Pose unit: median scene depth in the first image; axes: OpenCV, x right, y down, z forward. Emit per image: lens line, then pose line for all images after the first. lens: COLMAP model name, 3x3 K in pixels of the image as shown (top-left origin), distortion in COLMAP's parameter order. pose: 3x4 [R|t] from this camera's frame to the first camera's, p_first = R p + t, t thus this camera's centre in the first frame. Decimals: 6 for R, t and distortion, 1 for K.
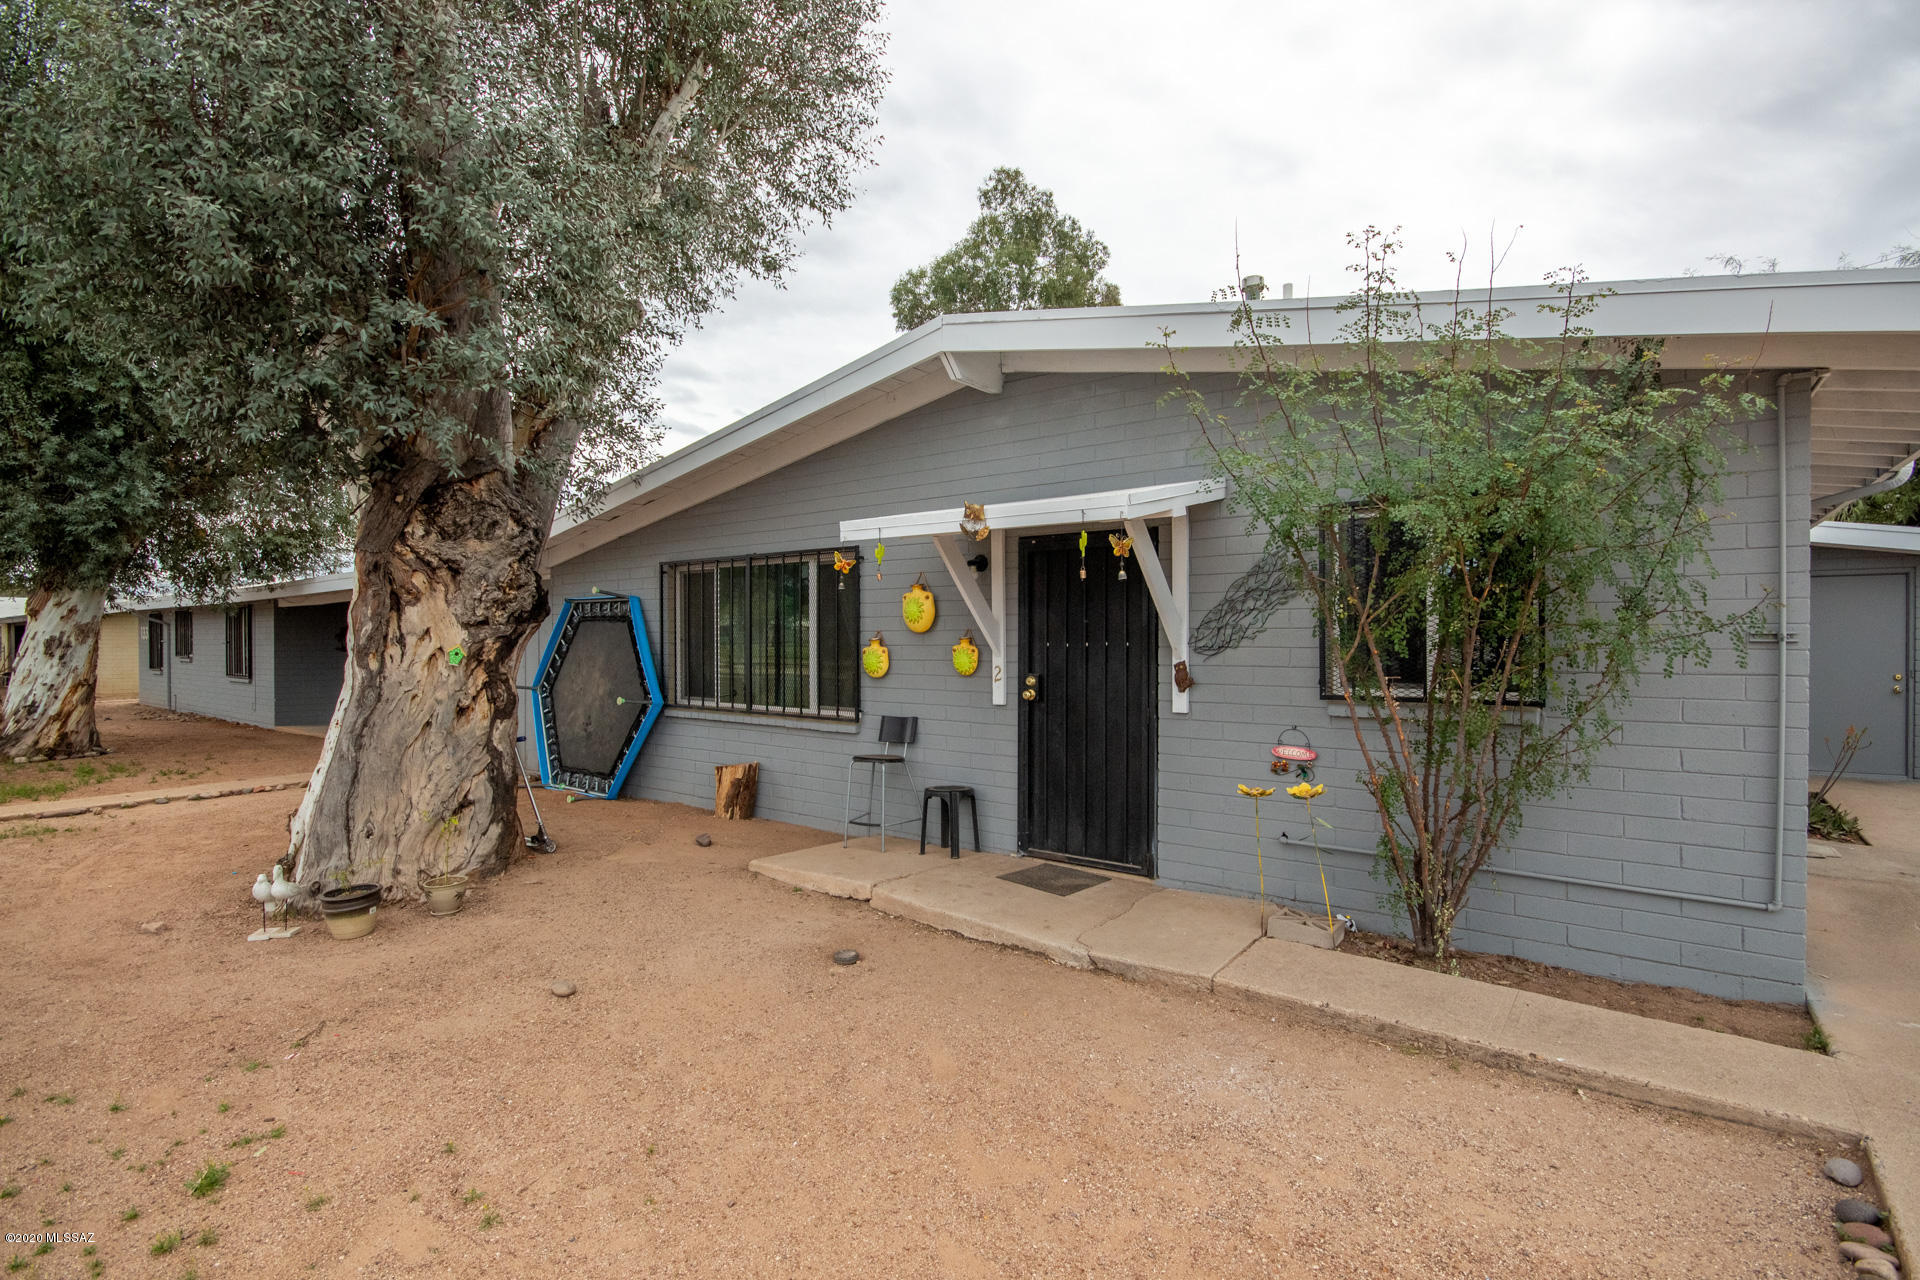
lens RADIAL K [[890.9, 0, 958.6], [0, 890.9, 639.9], [0, 0, 1]] dist [-0.003845, -0.001658]
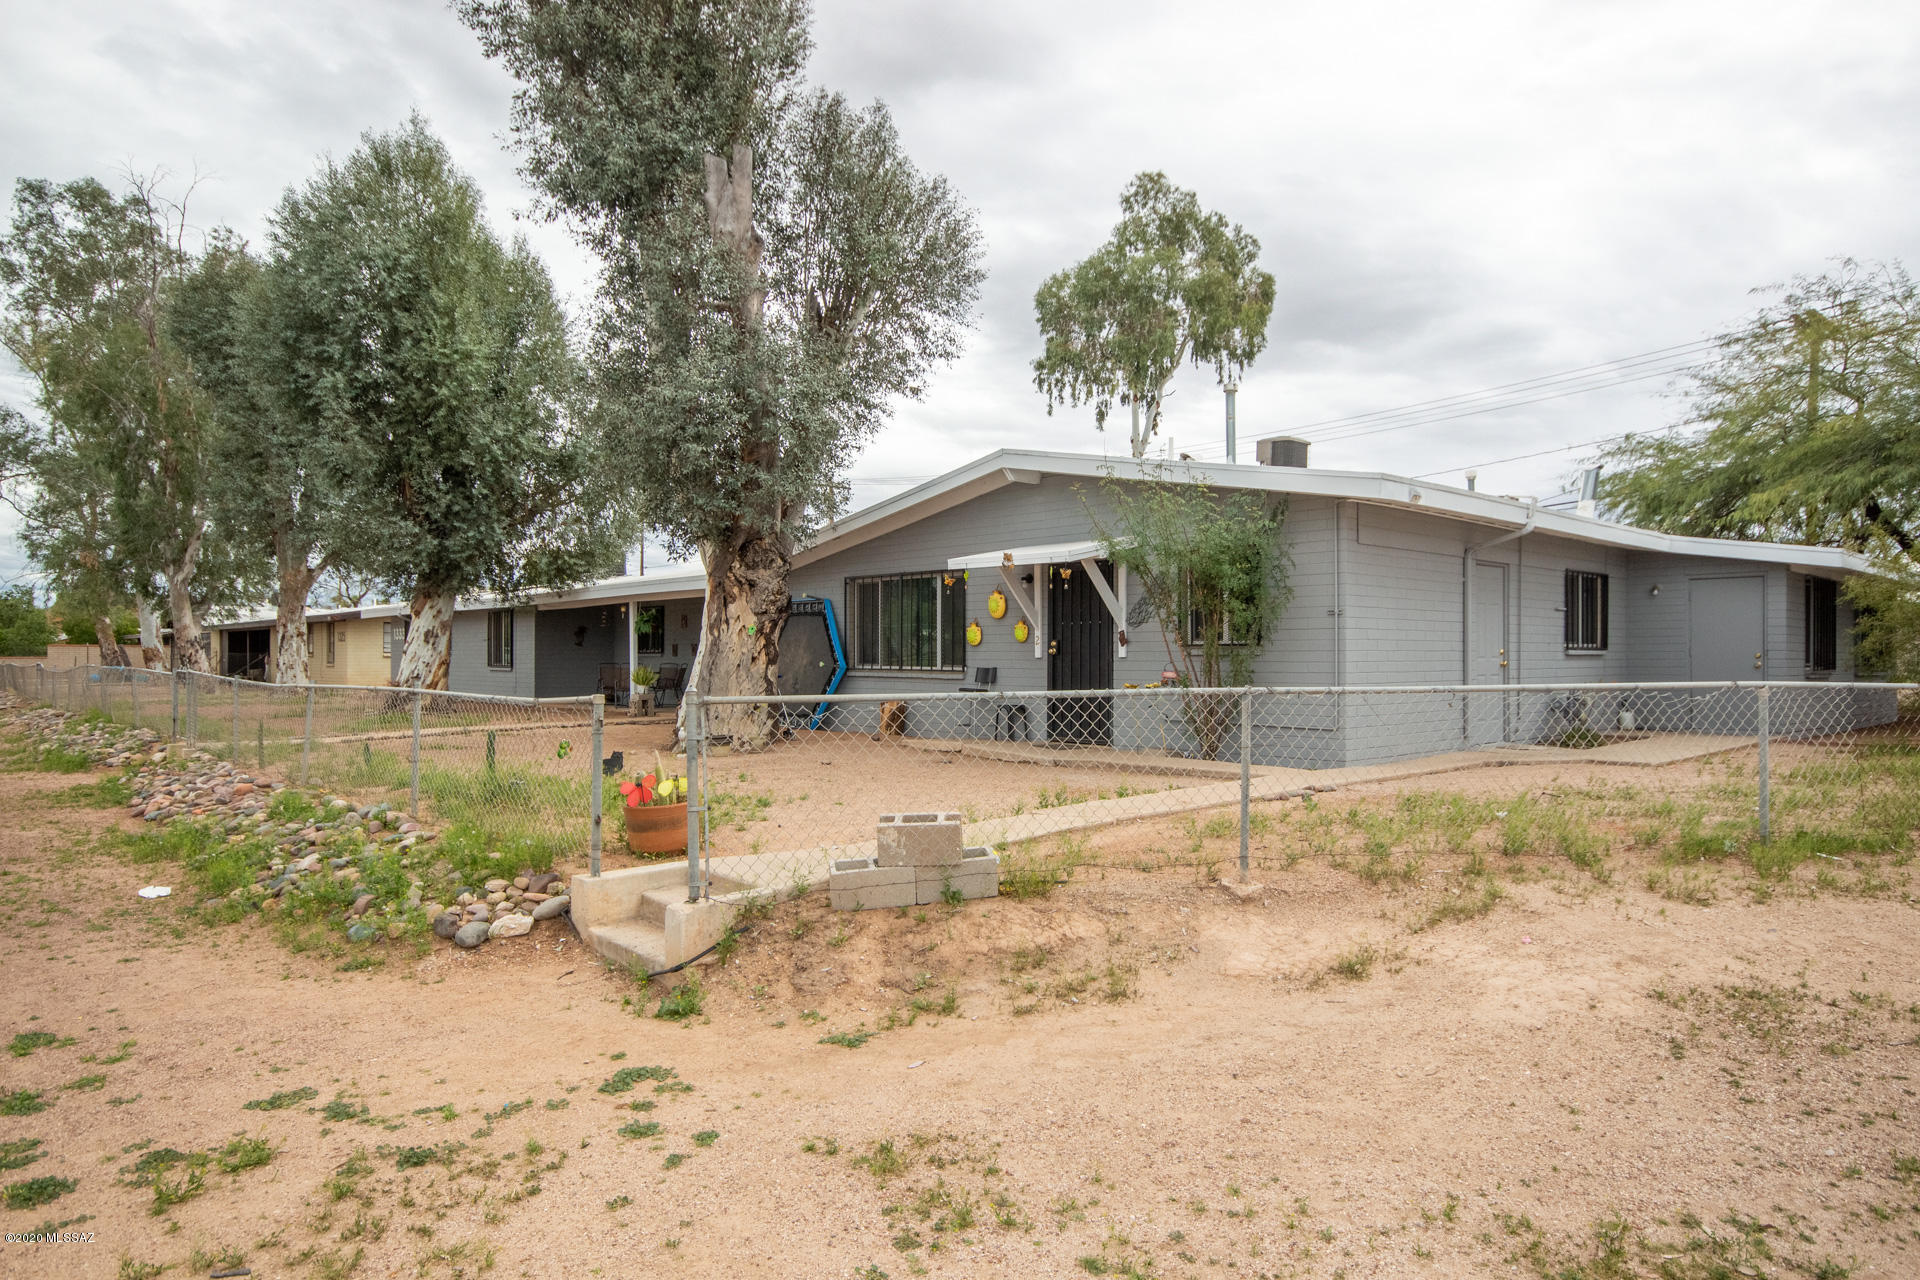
lens RADIAL K [[1149.4, 0, 966.9], [0, 1149.4, 642.4], [0, 0, 1]] dist [0.009994, 0.001223]
pose [[0.986391, 0.000984, -0.164412, 0.204167], [-0.003365, 0.999893, -0.014206, 0.054006], [0.164381, 0.014565, 0.986289, -0.936687]]
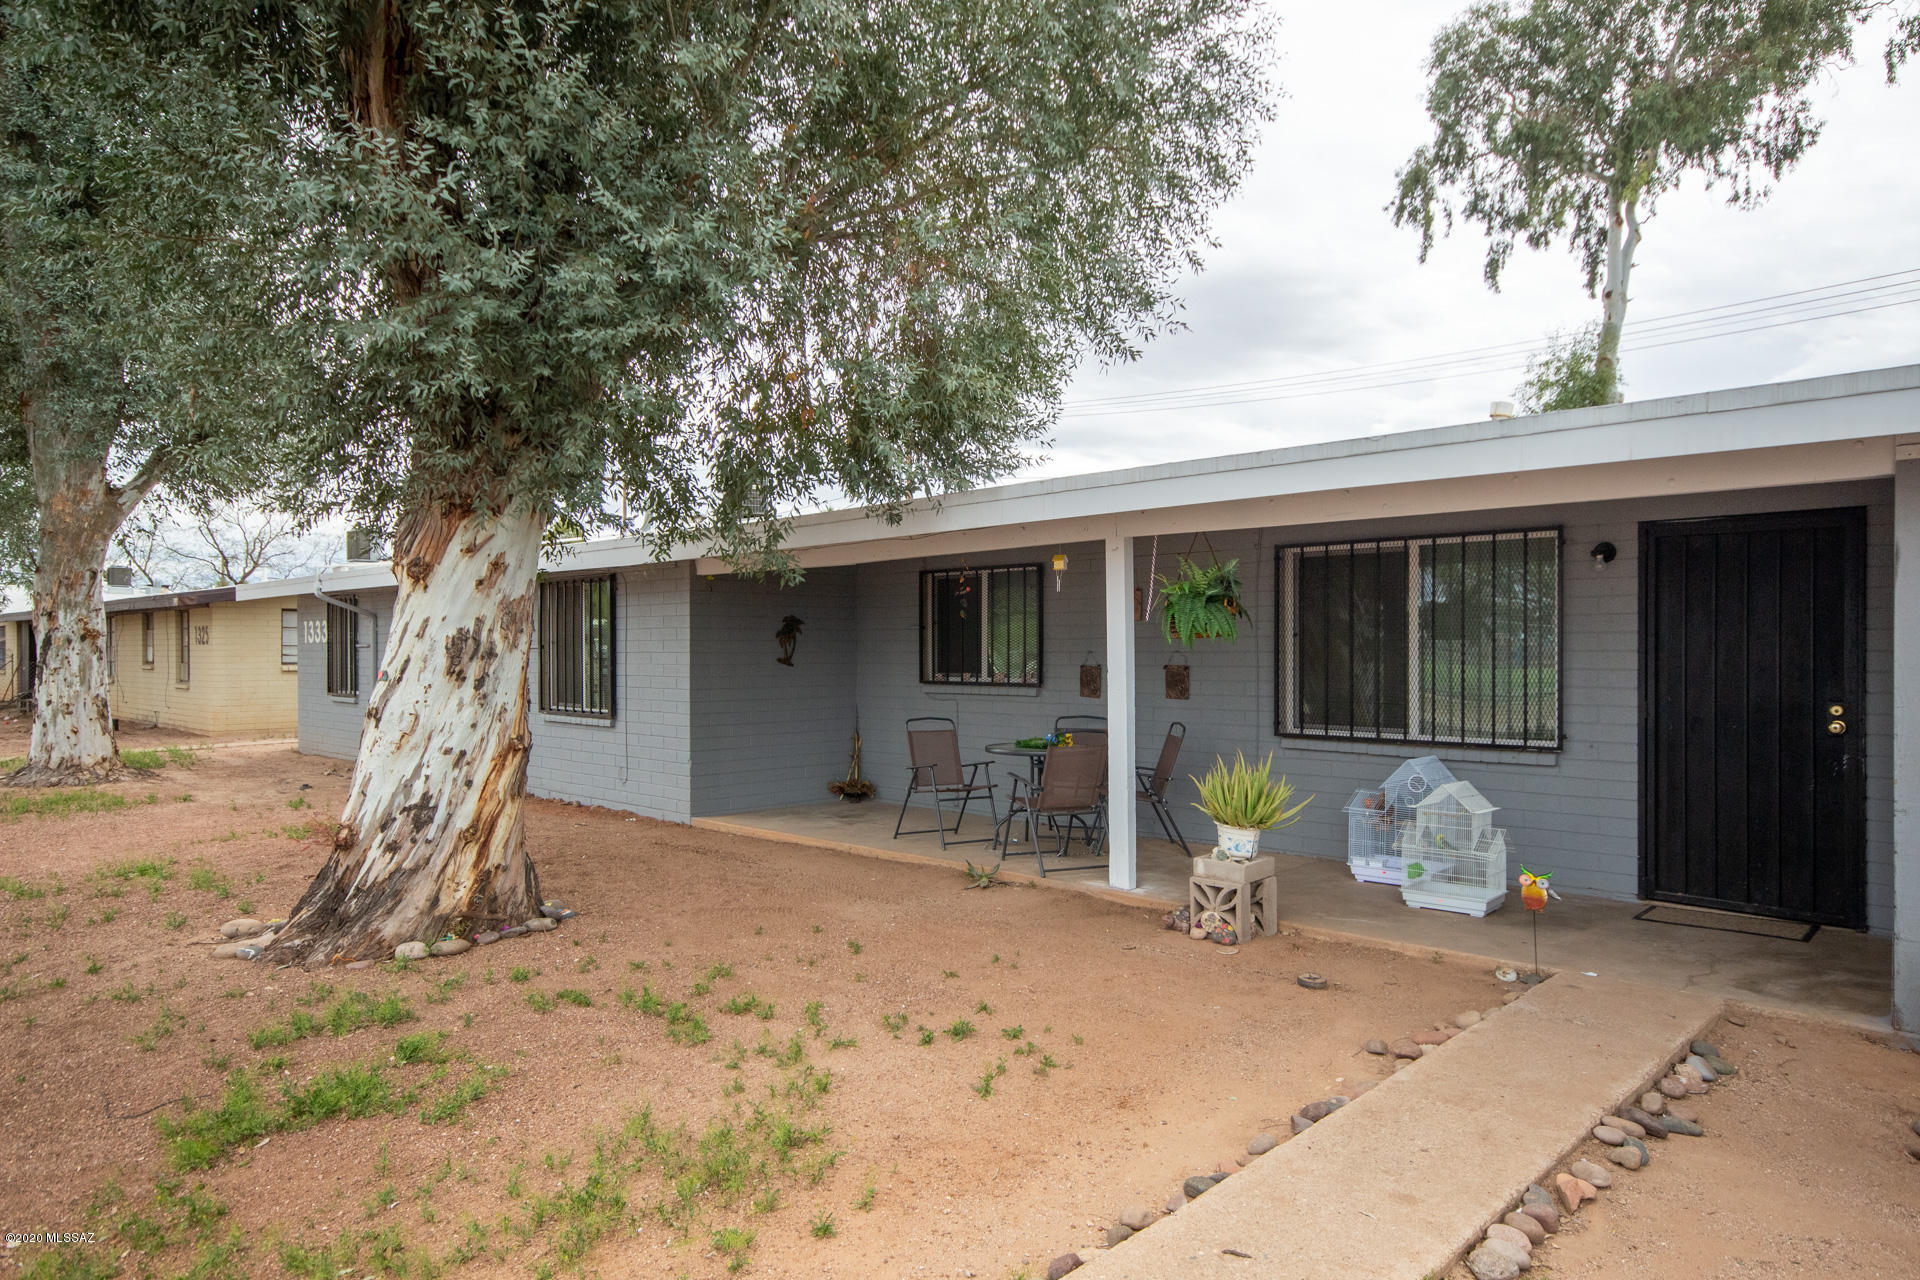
lens RADIAL K [[1171.8, 0, 957.0], [0, 1171.8, 639.1], [0, 0, 1]] dist [0.027513, -0.000403]
pose [[0.993609, -0.000654, -0.112871, -0.975343], [-0.000118, 0.999977, -0.006836, 0.004914], [0.112873, 0.006806, 0.993586, 0.656972]]
